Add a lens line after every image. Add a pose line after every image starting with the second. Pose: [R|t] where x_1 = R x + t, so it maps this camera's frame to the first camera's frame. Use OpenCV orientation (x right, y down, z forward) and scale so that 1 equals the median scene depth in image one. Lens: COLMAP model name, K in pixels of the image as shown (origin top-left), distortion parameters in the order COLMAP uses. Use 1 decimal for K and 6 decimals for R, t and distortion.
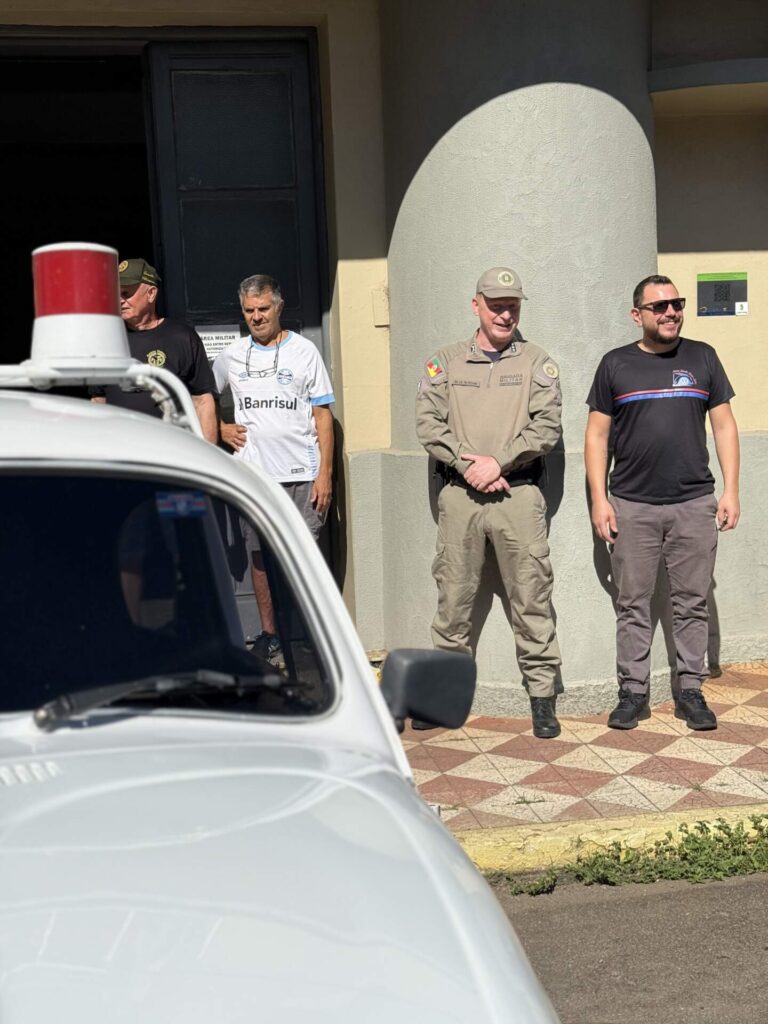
lens RADIAL K [[1425.6, 0, 384.0], [0, 1425.6, 512.0], [0, 0, 1]] dist [0.137402, -0.119298]
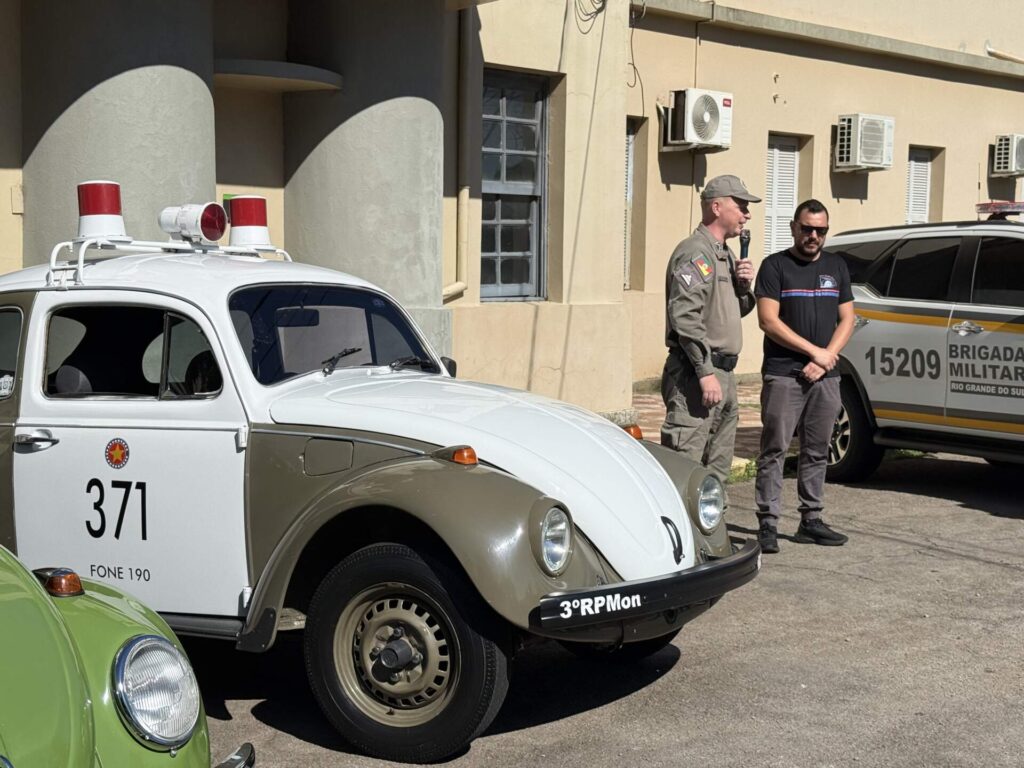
lens RADIAL K [[1570.9, 0, 512.0], [0, 1570.9, 384.0], [0, 0, 1]] dist [0.155075, -0.051943]
pose [[0.810891, 0.006257, 0.585164, -0.544252], [0.007795, 0.999739, -0.021492, 0.070696], [-0.585145, 0.021989, 0.810630, -0.519221]]
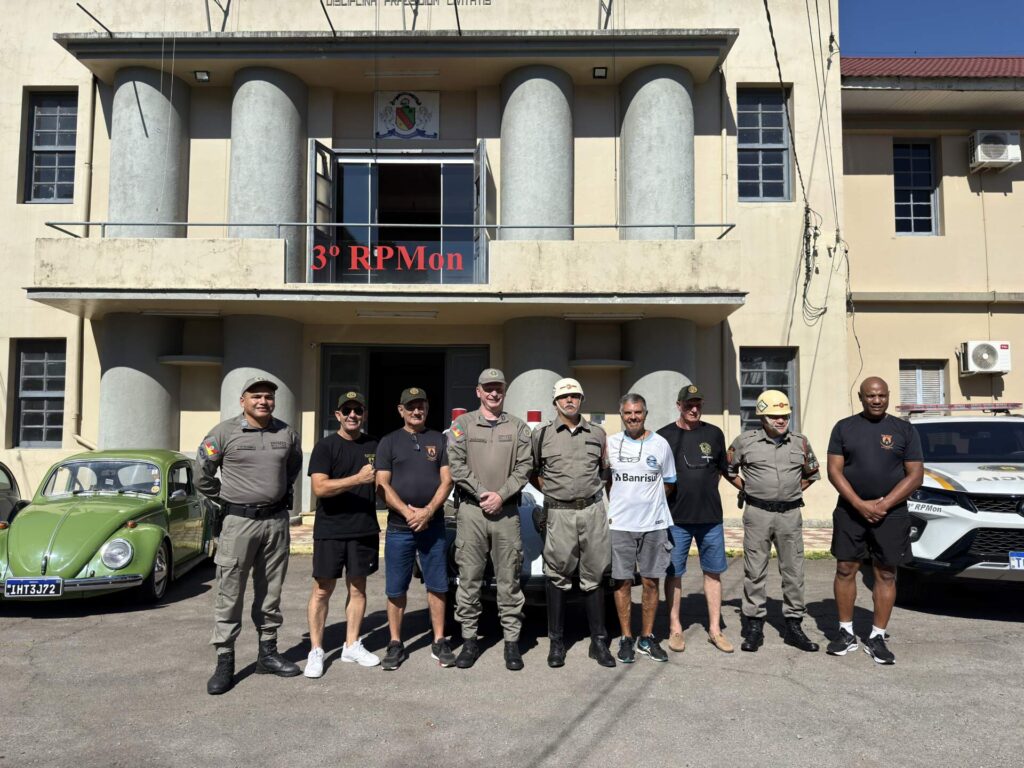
lens RADIAL K [[717.4, 0, 507.2], [0, 717.4, 389.0], [0, 0, 1]] dist [0.059332, -0.092897]
pose [[0.981625, 0.036095, -0.187373, 0.395791], [-0.063795, 0.987522, -0.143980, 0.052745], [0.179838, 0.153288, 0.971679, -0.887890]]
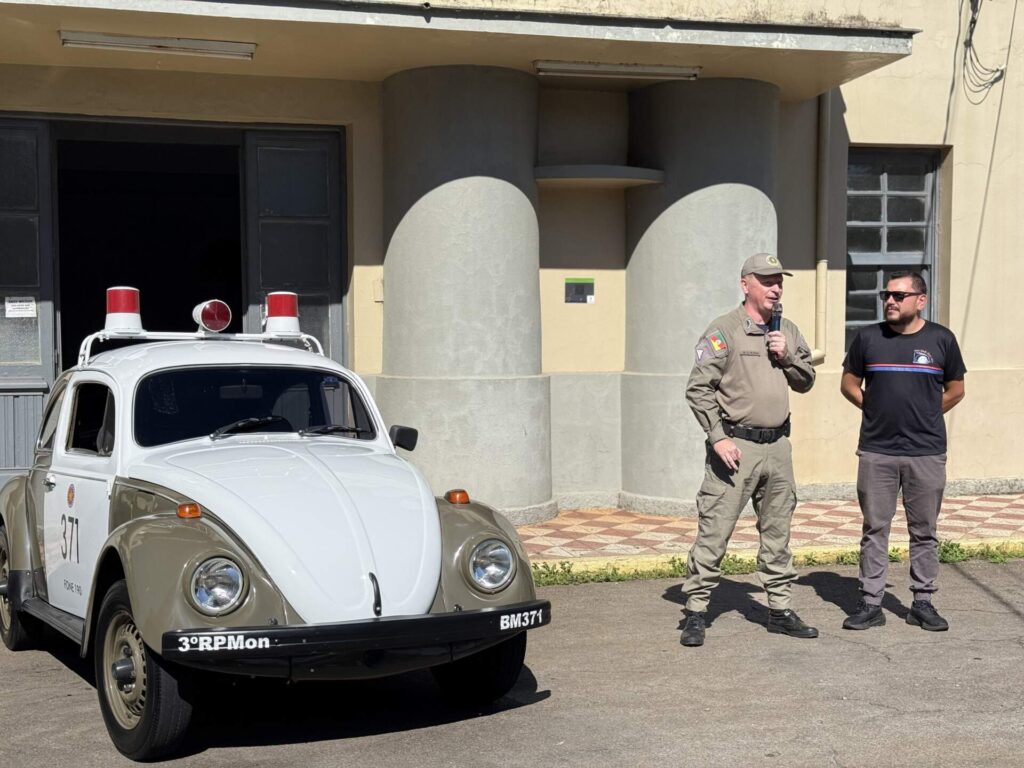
lens RADIAL K [[1425.6, 0, 512.0], [0, 1425.6, 384.0], [0, 0, 1]] dist [0.137402, -0.119298]
pose [[0.993639, 0.033159, 0.107617, -0.025447], [-0.028031, 0.998414, -0.048817, 0.049737], [-0.109065, 0.045490, 0.992993, -0.754926]]
